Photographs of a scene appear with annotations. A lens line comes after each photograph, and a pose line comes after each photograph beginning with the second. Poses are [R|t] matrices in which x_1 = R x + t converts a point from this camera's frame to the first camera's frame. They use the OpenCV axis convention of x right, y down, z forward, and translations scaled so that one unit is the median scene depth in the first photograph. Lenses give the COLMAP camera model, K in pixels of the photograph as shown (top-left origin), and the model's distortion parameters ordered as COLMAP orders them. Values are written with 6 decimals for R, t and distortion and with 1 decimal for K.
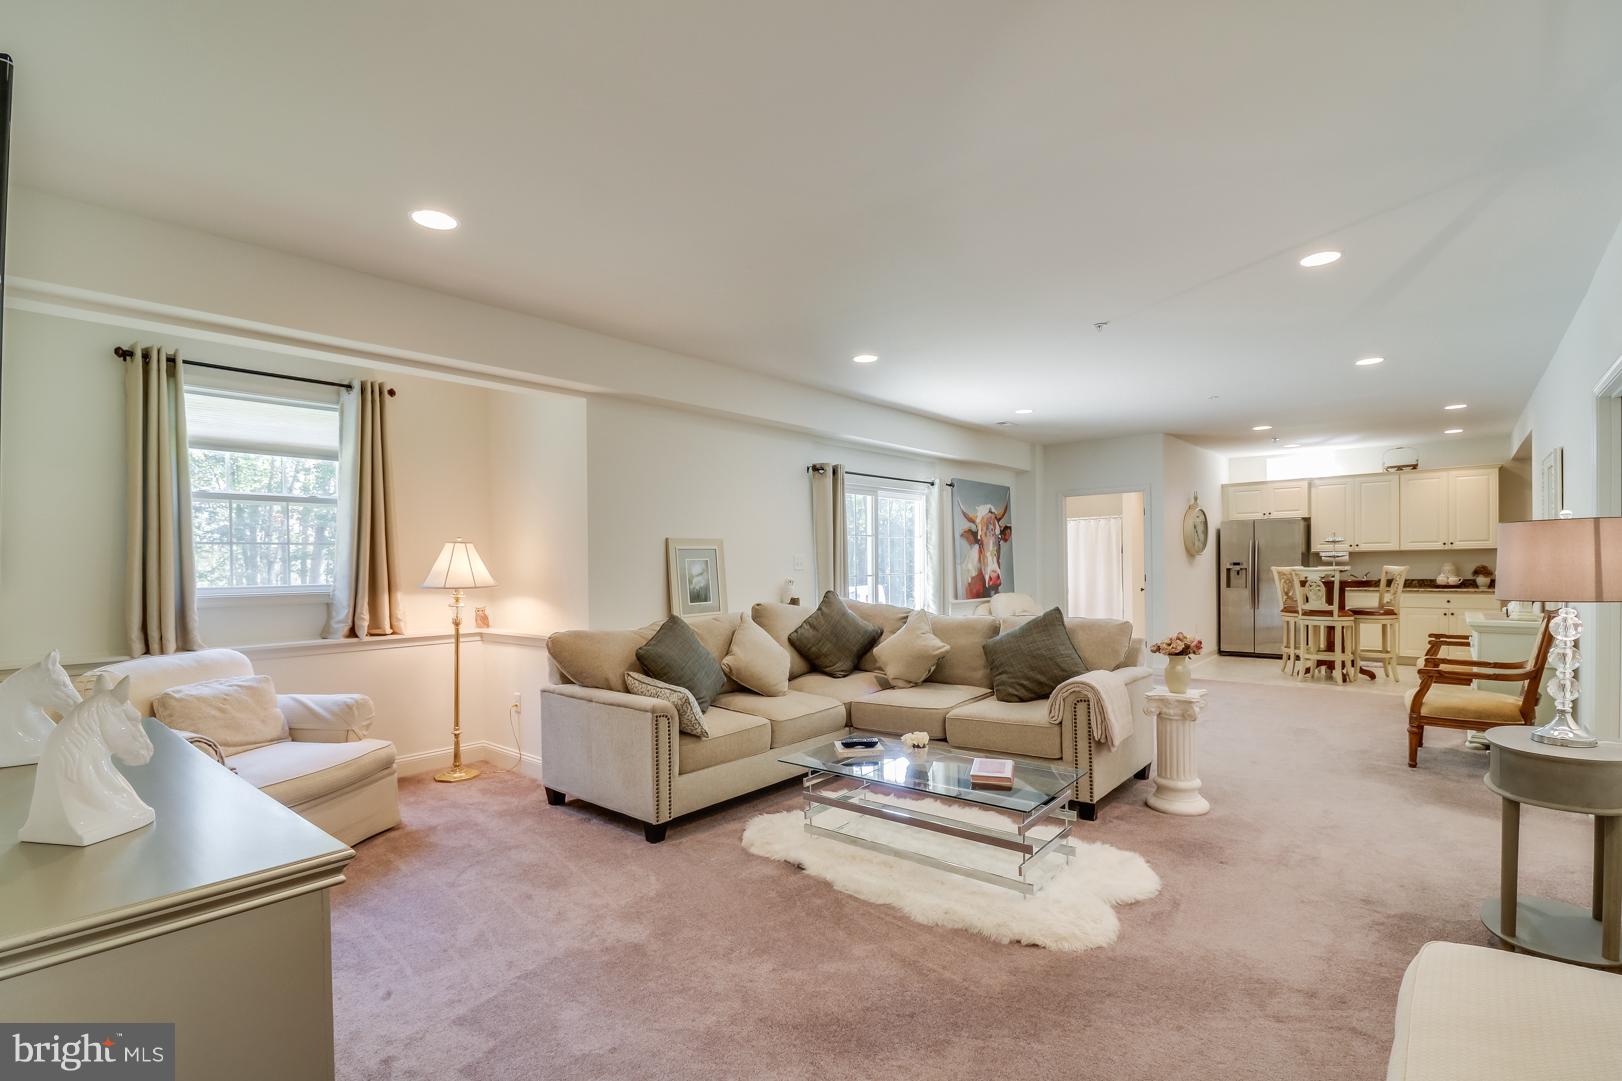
lens RADIAL K [[746.7, 0, 822.2], [0, 746.7, 557.8], [0, 0, 1]] dist [0.022388, -0.016467]
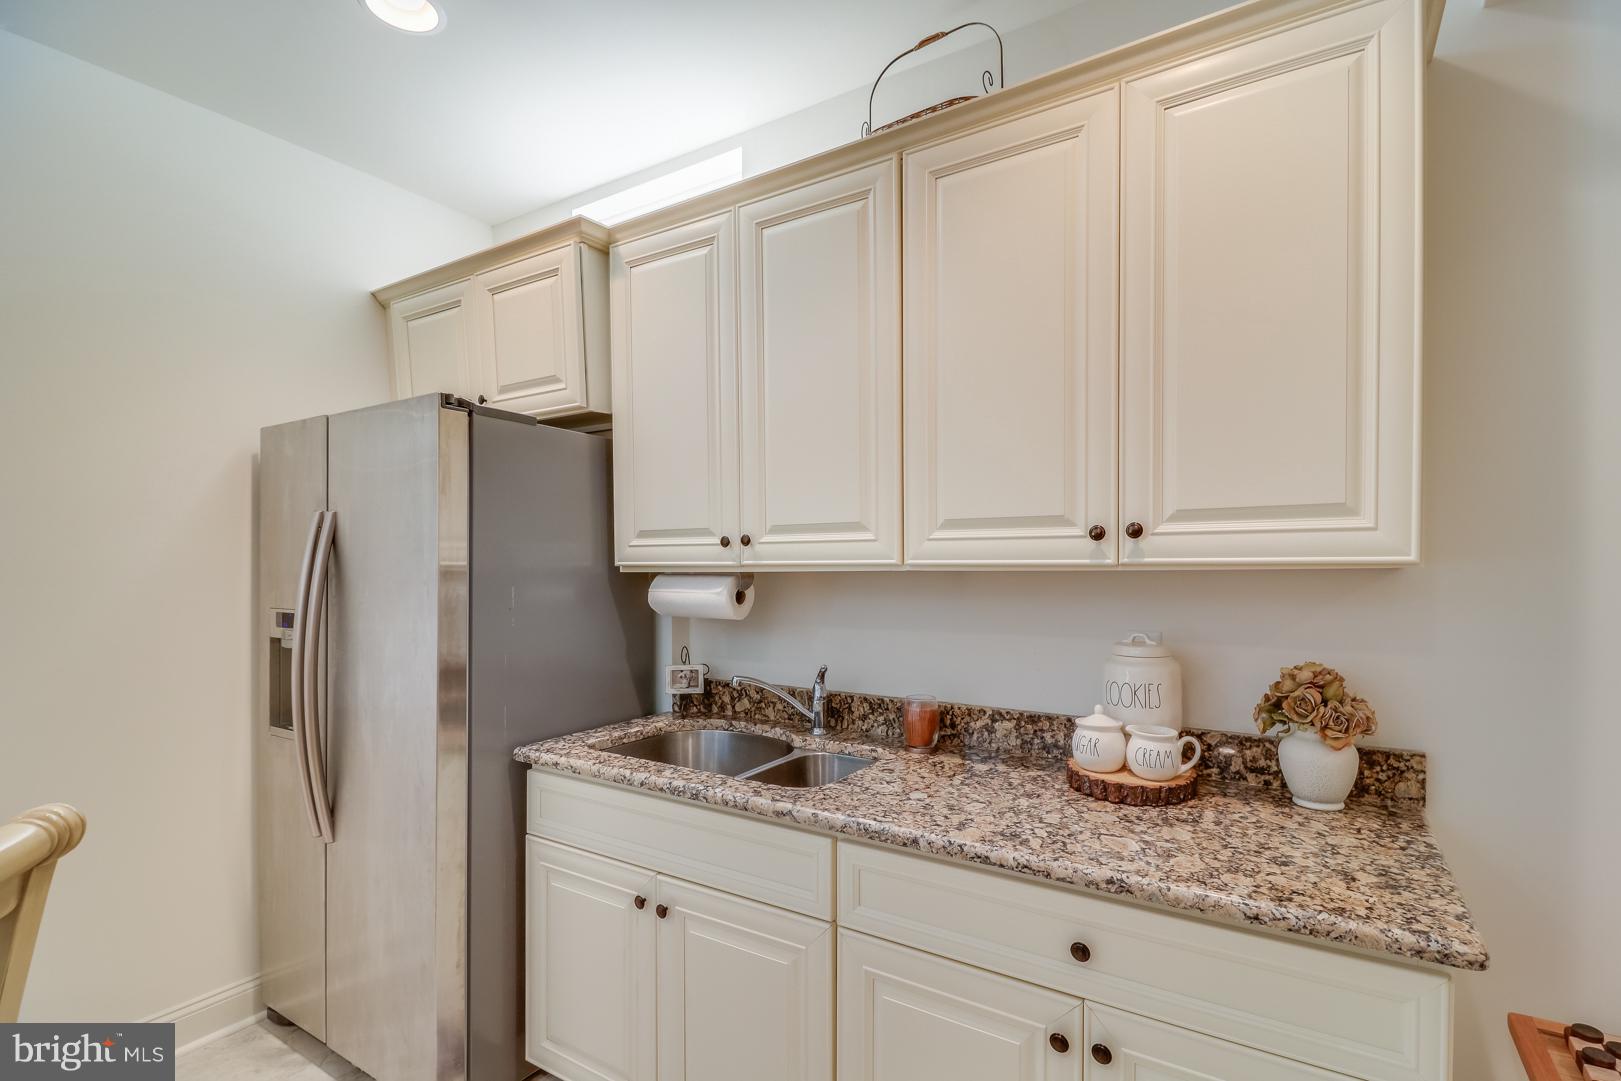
lens RADIAL K [[744.4, 0, 837.7], [0, 744.4, 564.6], [0, 0, 1]] dist [0.018031, -0.016963]
pose [[0.990890, 0.007335, 0.134471, 0.750375], [-0.008206, 0.999949, 0.005929, -0.012194], [-0.134421, -0.006978, 0.990900, 0.849793]]
